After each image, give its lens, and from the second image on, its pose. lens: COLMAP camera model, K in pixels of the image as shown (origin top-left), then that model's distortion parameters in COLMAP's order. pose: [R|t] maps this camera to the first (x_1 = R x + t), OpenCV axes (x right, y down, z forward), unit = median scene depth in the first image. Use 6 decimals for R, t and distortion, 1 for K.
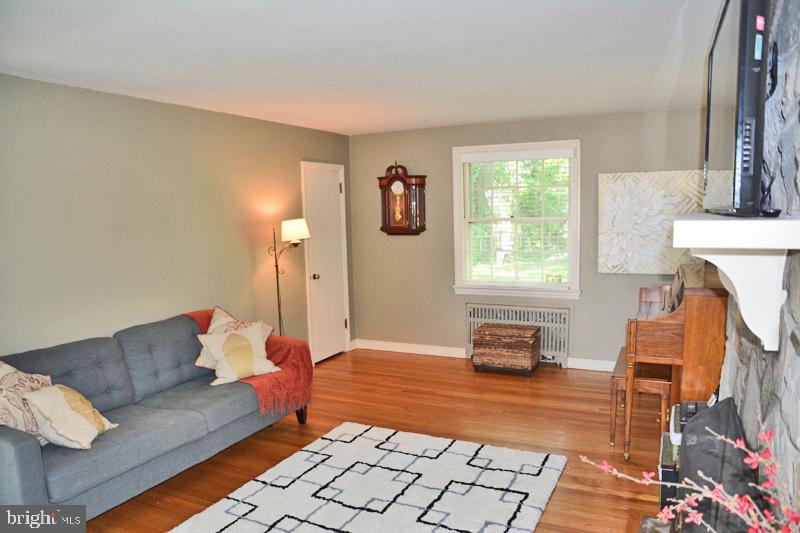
lens RADIAL K [[566.8, 0, 405.2], [0, 566.8, 281.9], [0, 0, 1]] dist [-0.122996, 0.068525]
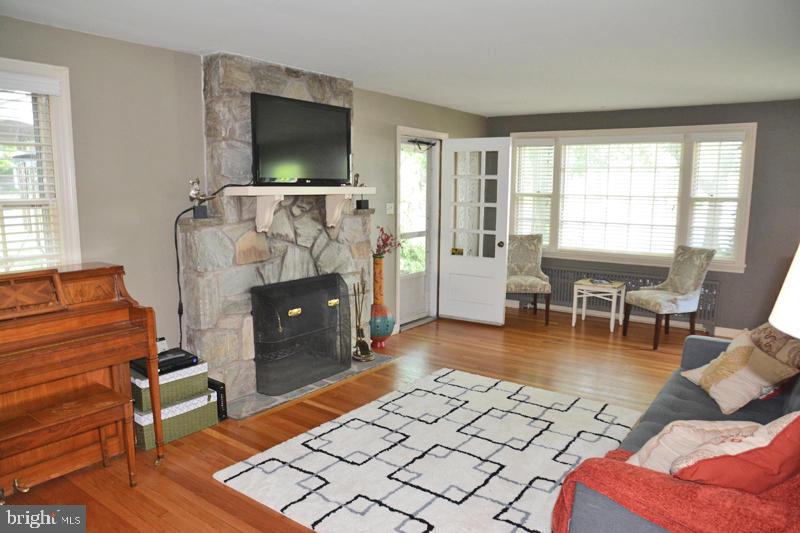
lens RADIAL K [[566.8, 0, 393.9], [0, 566.8, 276.4], [0, 0, 1]] dist [-0.122996, 0.068525]
pose [[-0.983210, -0.006828, 0.182352, -0.087200], [0.043025, 0.962451, 0.268025, -0.124943], [-0.177335, 0.271371, -0.945997, 1.082556]]
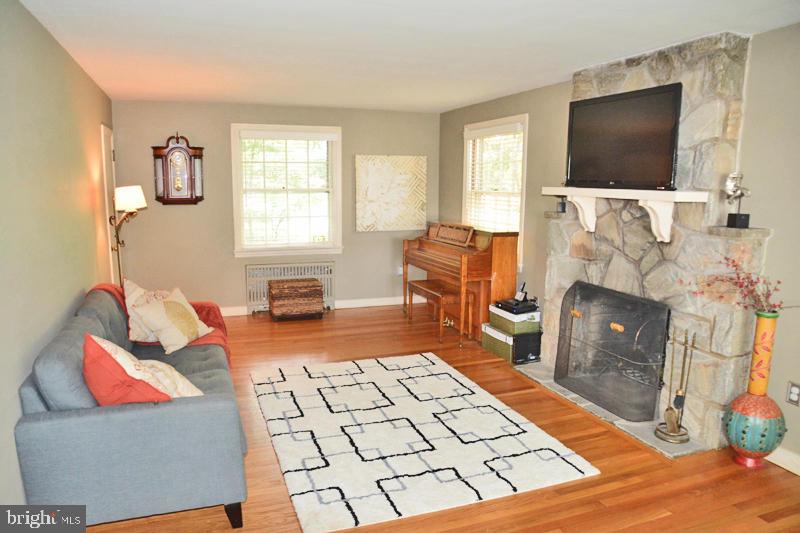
lens RADIAL K [[566.8, 0, 391.1], [0, 566.8, 280.7], [0, 0, 1]] dist [-0.122996, 0.068525]
pose [[0.694202, -0.096435, 0.713291, -0.534747], [0.065395, 0.995336, 0.070922, 0.008987], [-0.716804, -0.002589, 0.697270, 0.025534]]
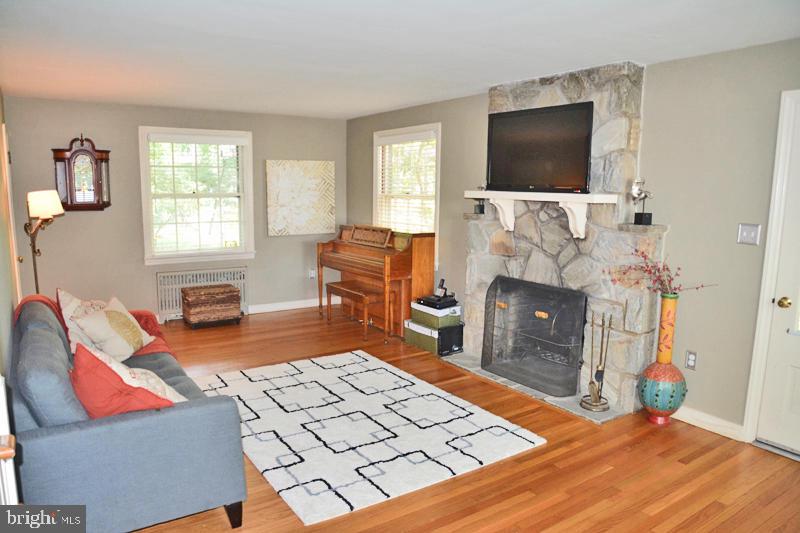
lens RADIAL K [[566.8, 0, 394.8], [0, 566.8, 275.5], [0, 0, 1]] dist [-0.122996, 0.068525]
pose [[0.504019, -0.105950, 0.857170, -0.626724], [0.084950, 0.993716, 0.072877, 0.004315], [-0.859505, 0.036086, 0.509852, 0.079913]]
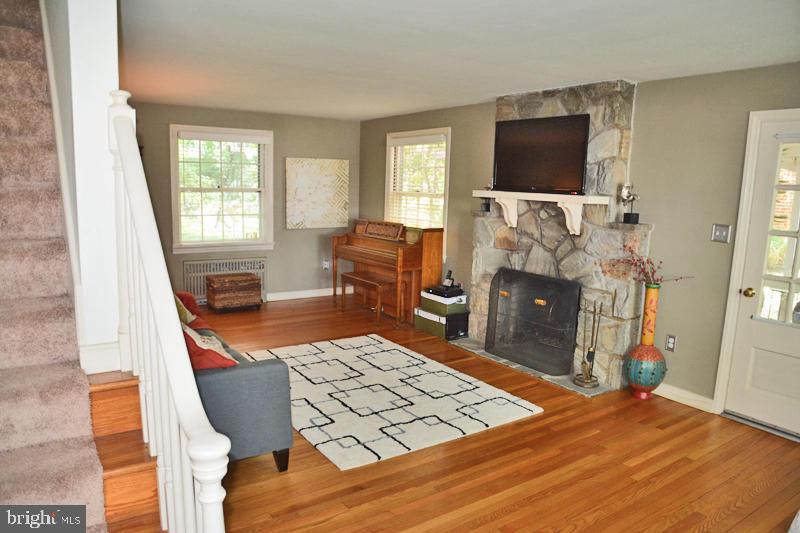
lens RADIAL K [[566.8, 0, 399.4], [0, 566.8, 278.0], [0, 0, 1]] dist [-0.122996, 0.068525]
pose [[0.494945, -0.106130, 0.862418, -0.724693], [0.067233, 0.994215, 0.083764, 0.006787], [-0.866319, 0.016524, 0.499217, 0.055738]]
